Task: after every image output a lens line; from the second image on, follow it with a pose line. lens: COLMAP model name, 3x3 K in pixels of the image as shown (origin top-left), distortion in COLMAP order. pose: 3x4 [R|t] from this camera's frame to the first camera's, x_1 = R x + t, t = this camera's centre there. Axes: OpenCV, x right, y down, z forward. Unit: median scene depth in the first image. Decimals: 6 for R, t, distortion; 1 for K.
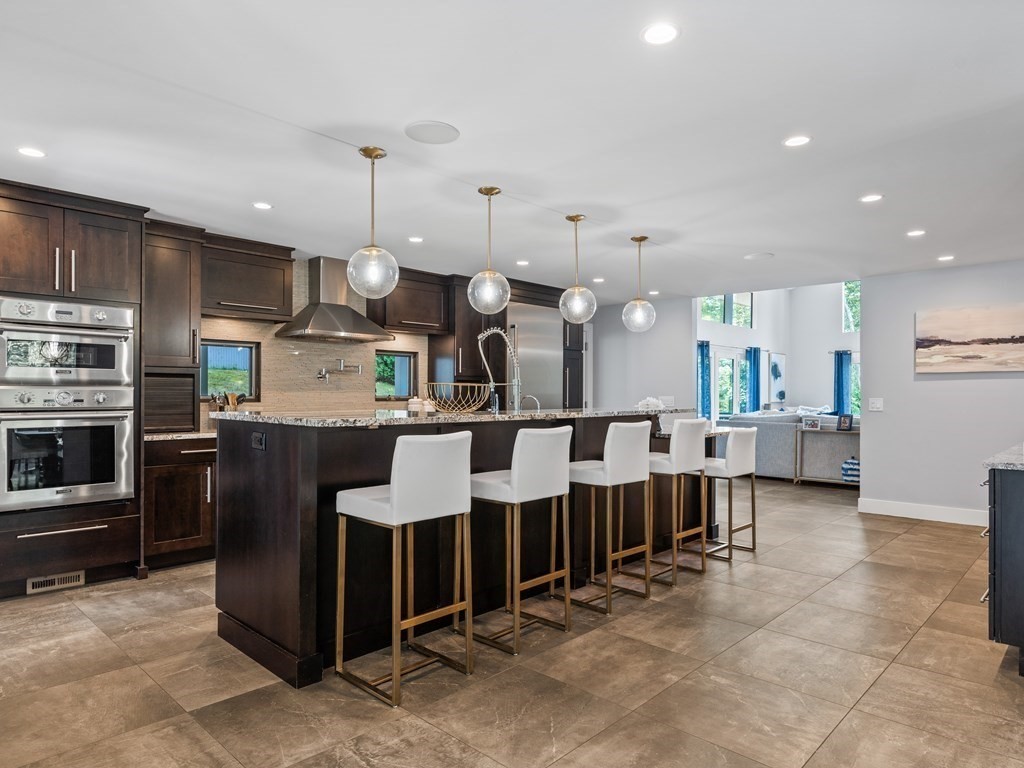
lens RADIAL K [[638.7, 0, 511.1], [0, 638.7, 393.2], [0, 0, 1]] dist [0.007395, 0.001226]
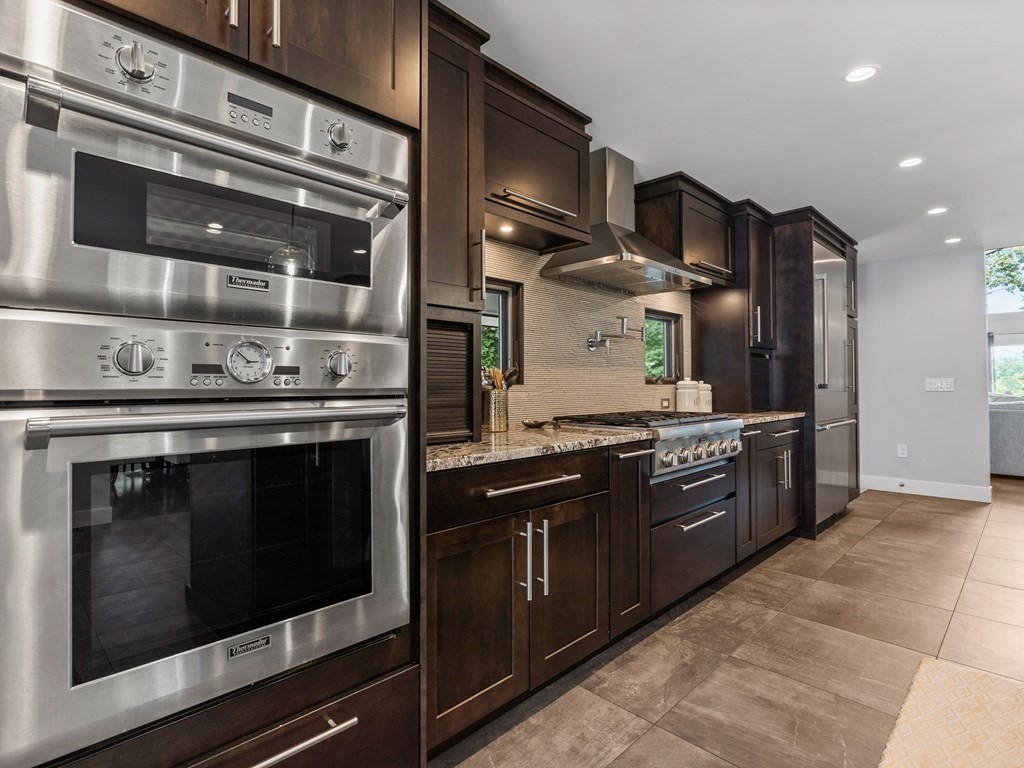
lens RADIAL K [[524.4, 0, 517.0], [0, 524.4, 378.8], [0, 0, 1]] dist [-0.004017, 0.000843]
pose [[0.999905, -0.006599, -0.012134, -0.513424], [0.006447, 0.999900, -0.012547, 0.019389], [0.012216, 0.012468, 0.999848, 0.675474]]
